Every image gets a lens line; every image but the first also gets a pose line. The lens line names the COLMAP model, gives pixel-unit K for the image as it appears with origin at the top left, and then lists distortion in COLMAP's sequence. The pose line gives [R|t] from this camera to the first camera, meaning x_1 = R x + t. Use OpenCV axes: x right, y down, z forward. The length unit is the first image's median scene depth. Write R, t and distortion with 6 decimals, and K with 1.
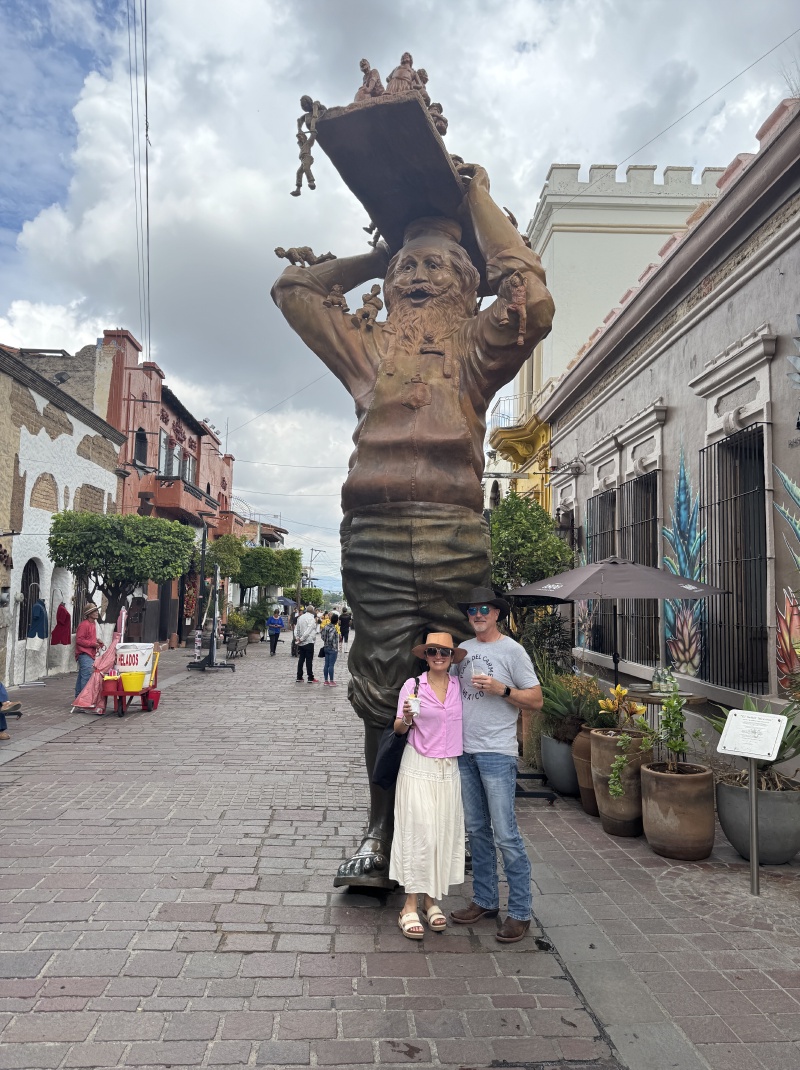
lens RADIAL K [[771.1, 0, 405.0], [0, 771.1, 526.5], [0, 0, 1]] dist [0.145764, -0.262904]
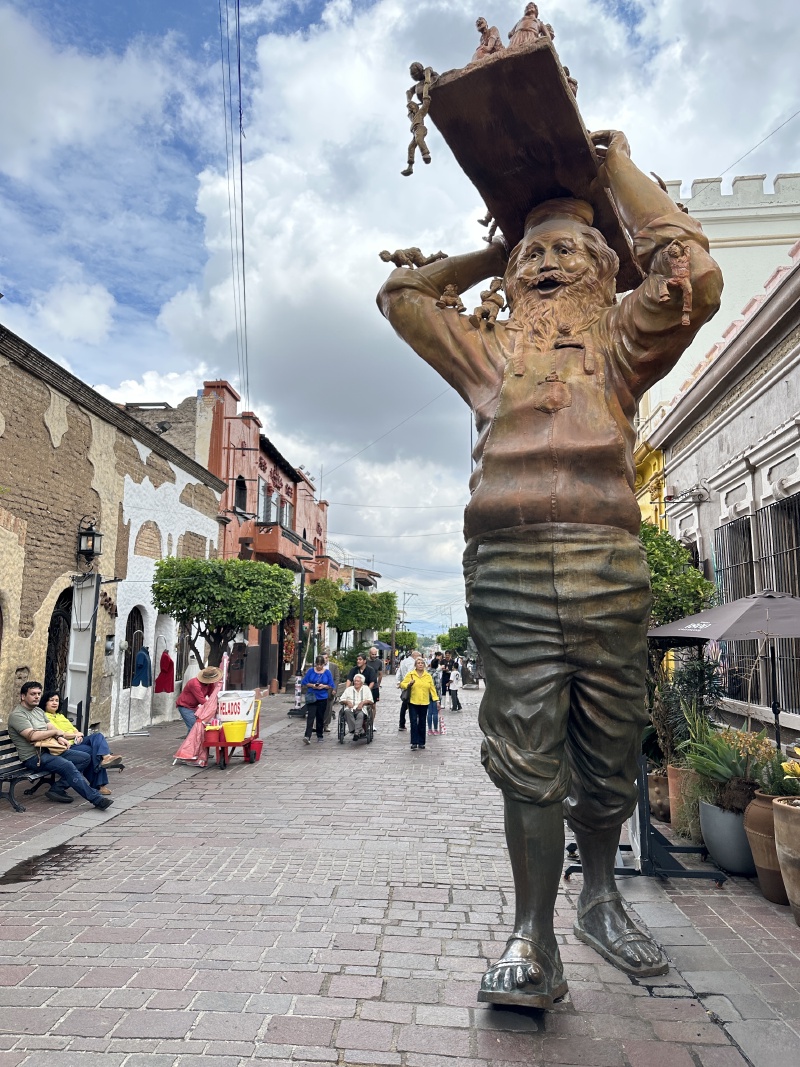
lens RADIAL K [[737.0, 0, 400.0], [0, 737.0, 533.5], [0, 0, 1]] dist [0.123181, -0.182297]
pose [[0.992961, -0.031349, -0.114221, -0.054027], [0.025304, 0.998221, -0.053995, 0.015280], [0.115710, 0.050724, 0.991987, 0.164478]]
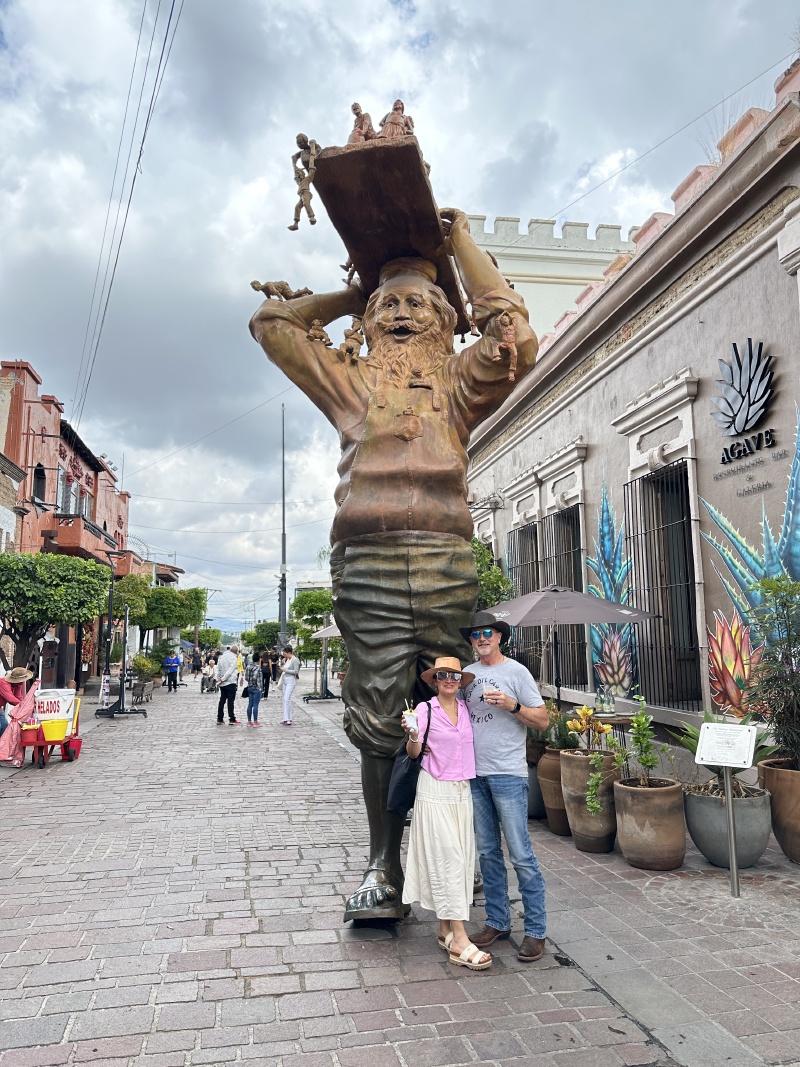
lens RADIAL K [[766.5, 0, 386.4], [0, 766.5, 535.2], [0, 0, 1]] dist [0.160277, -0.260883]
pose [[0.988905, -0.010813, 0.148155, -0.145270], [0.016672, 0.999125, -0.038359, 0.010443], [-0.147611, 0.040403, 0.988220, 0.001072]]
